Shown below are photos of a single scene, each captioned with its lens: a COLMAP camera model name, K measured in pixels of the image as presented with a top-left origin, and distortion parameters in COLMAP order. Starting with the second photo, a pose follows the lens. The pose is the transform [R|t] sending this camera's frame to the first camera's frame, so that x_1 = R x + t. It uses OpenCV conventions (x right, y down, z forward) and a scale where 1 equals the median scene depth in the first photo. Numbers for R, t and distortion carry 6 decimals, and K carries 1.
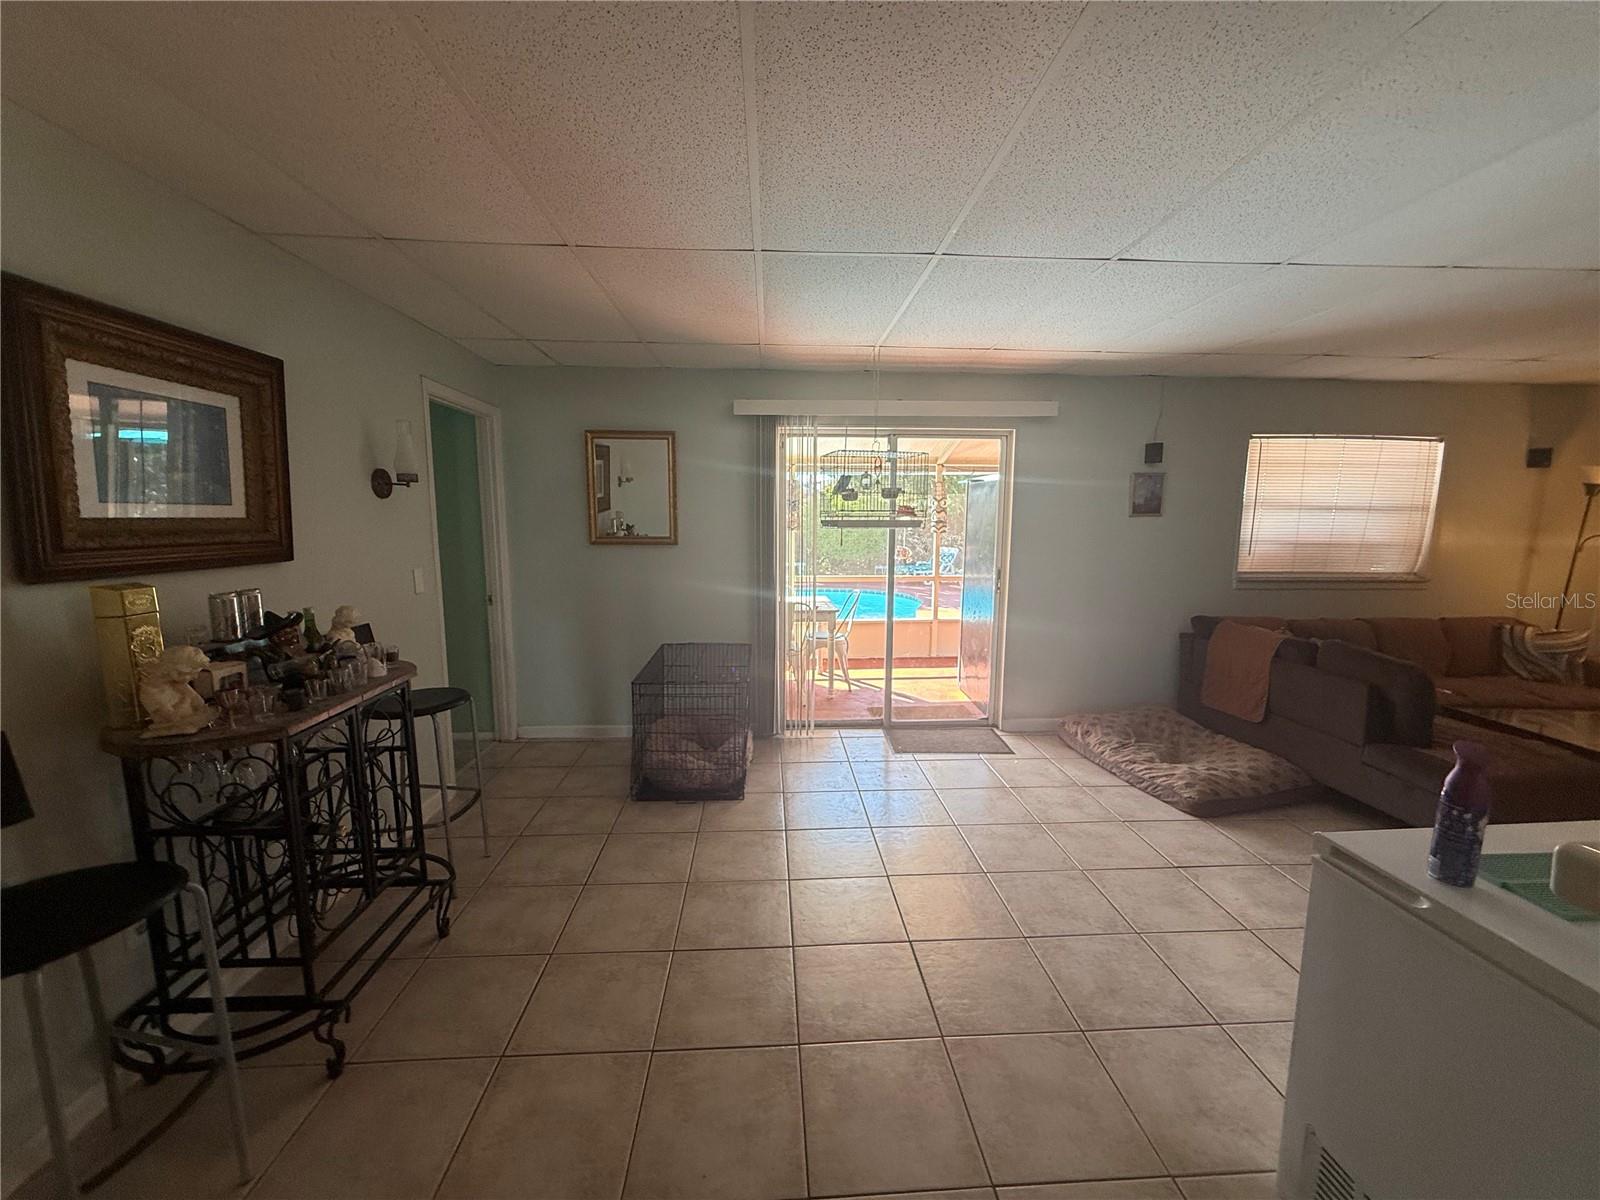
lens RADIAL K [[643.7, 0, 803.2], [0, 643.7, 598.3], [0, 0, 1]] dist [0.000804, 0.000409]
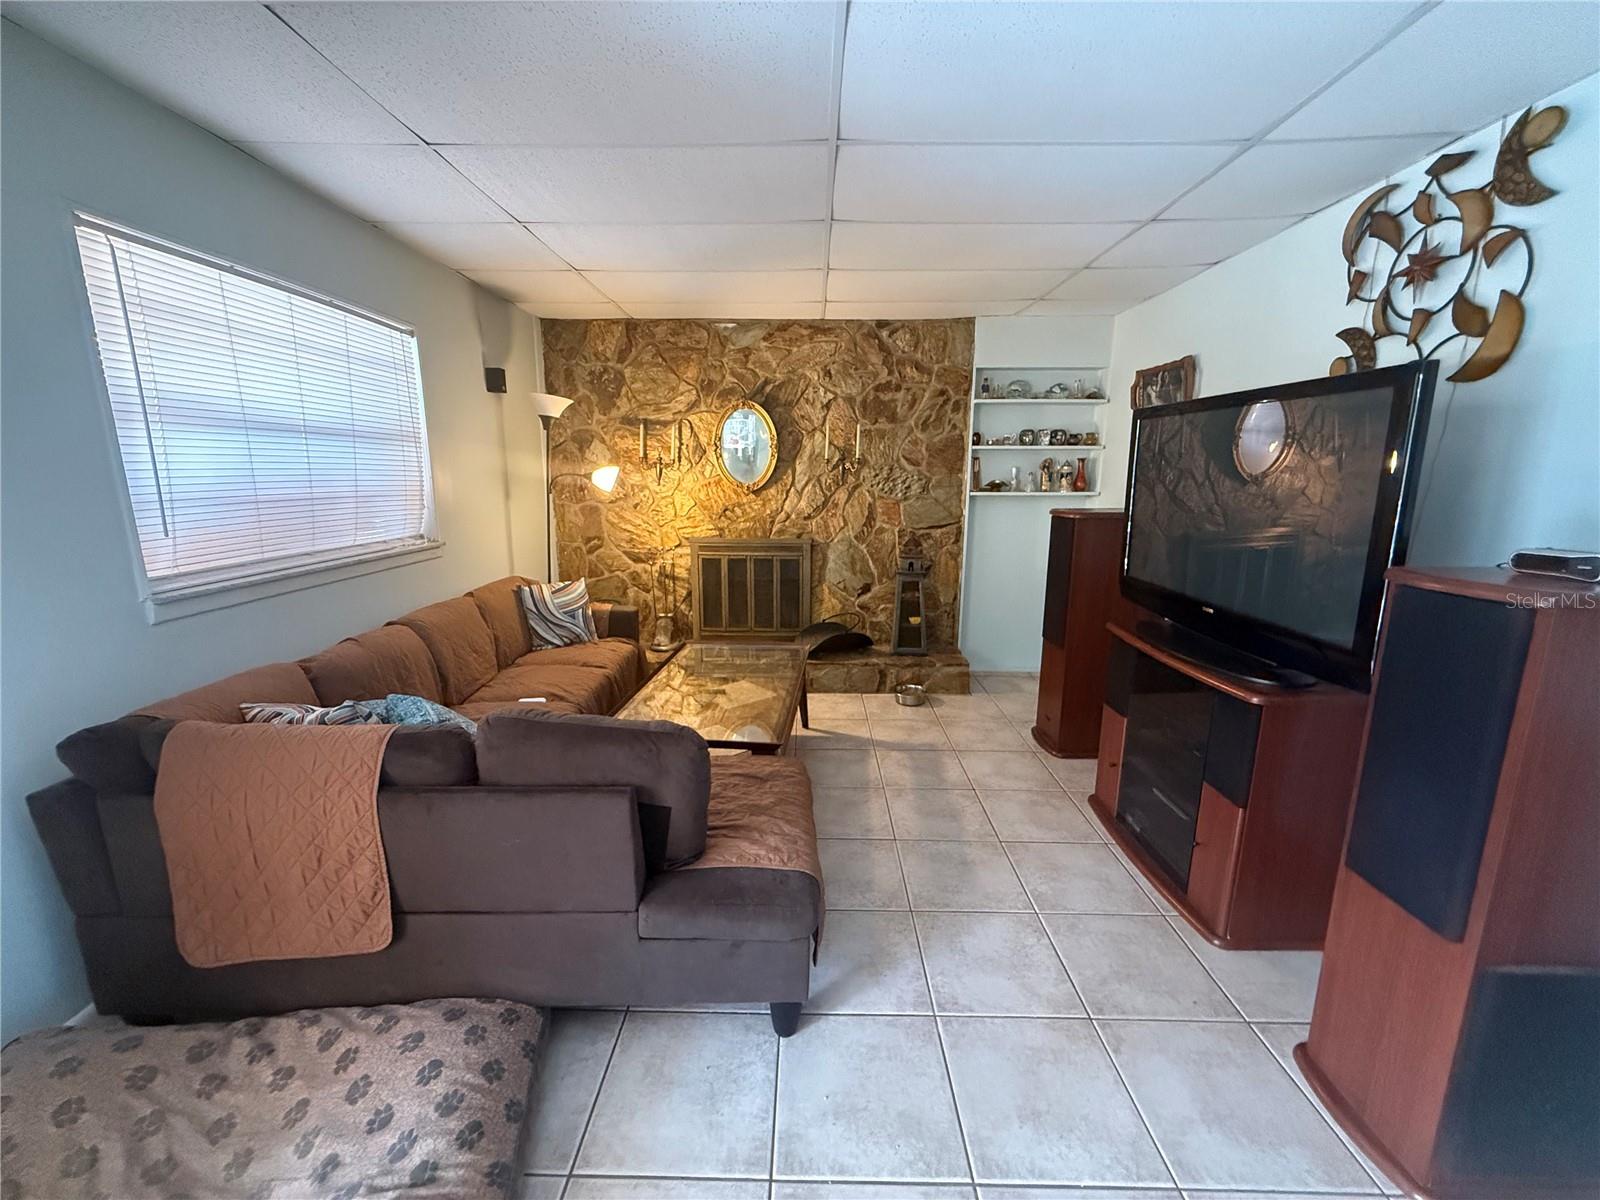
lens RADIAL K [[643.7, 0, 799.2], [0, 643.7, 597.3], [0, 0, 1]] dist [0.000804, 0.000409]
pose [[0.076878, -0.204726, 0.975796, 0.326354], [0.127016, 0.972729, 0.194076, -0.060592], [-0.988917, 0.109021, 0.100785, 0.585134]]
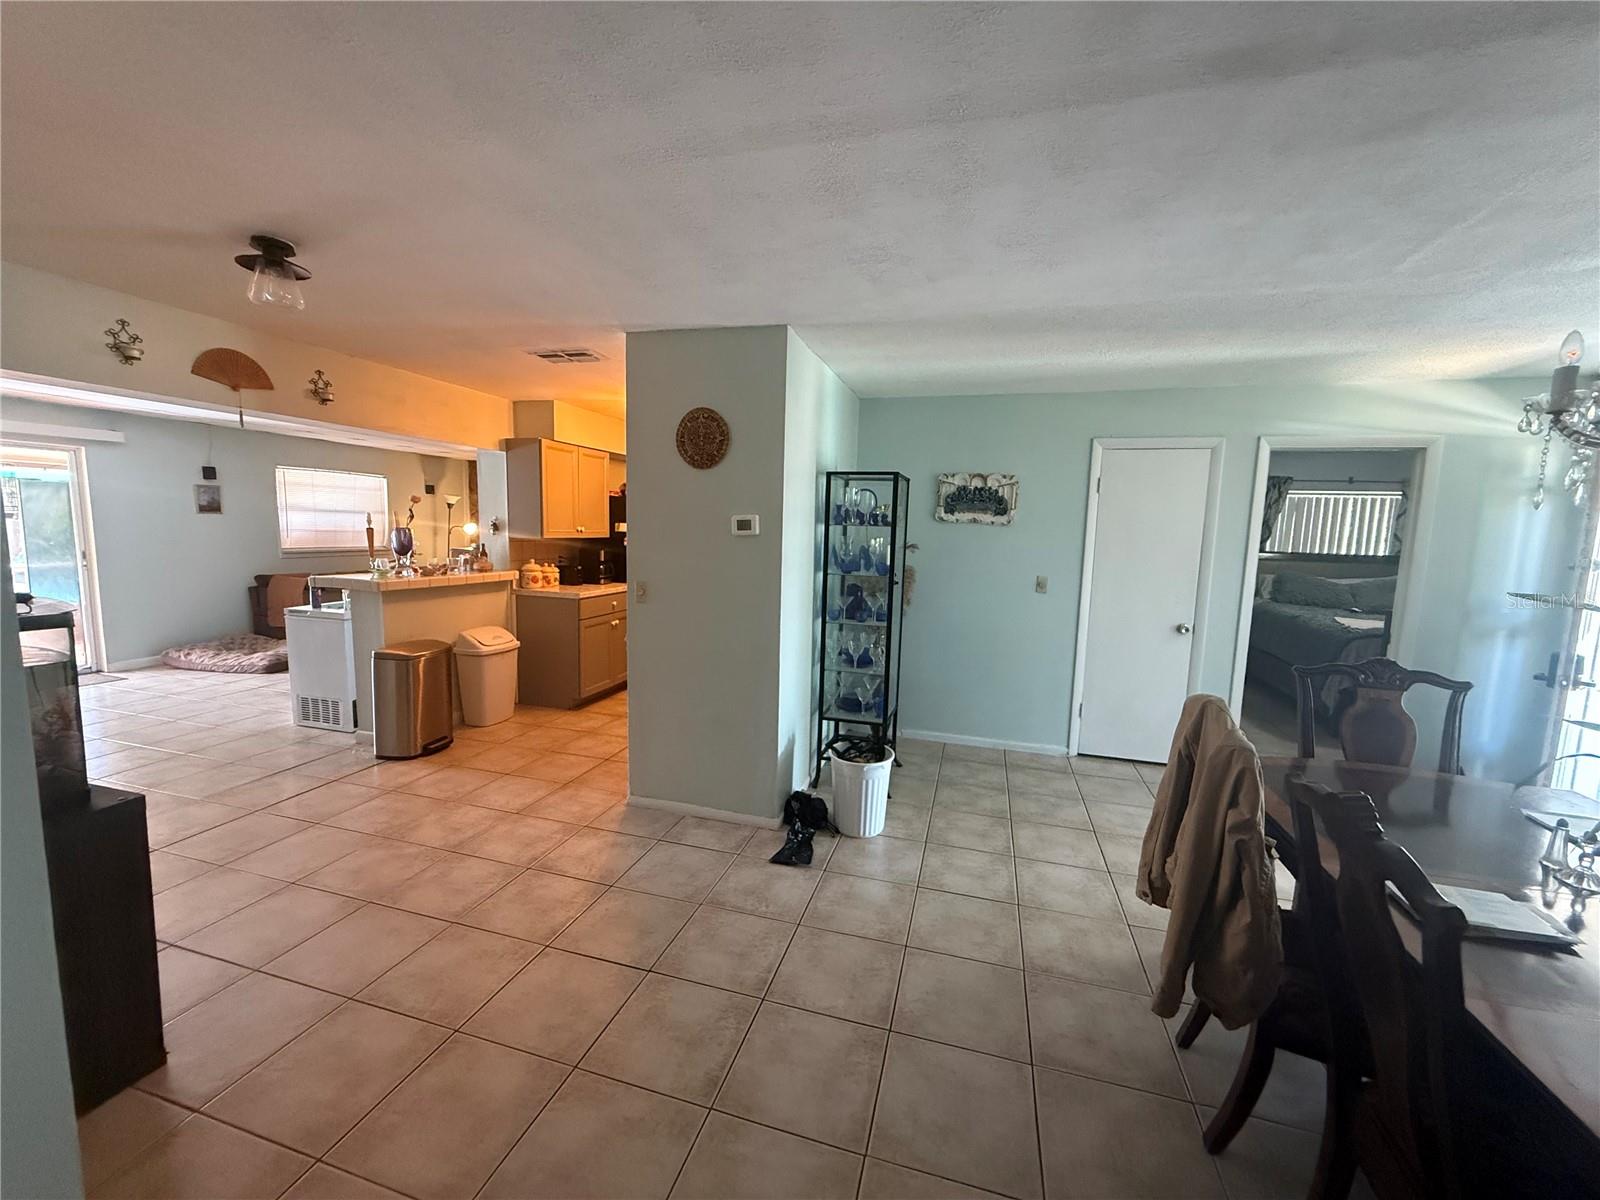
lens RADIAL K [[643.7, 0, 794.6], [0, 643.7, 604.4], [0, 0, 1]] dist [0.000804, 0.000409]
pose [[0.346155, -0.110308, 0.931670, -0.447911], [0.098641, 0.991839, 0.080782, 0.103344], [-0.932977, 0.063938, 0.354210, -0.845341]]
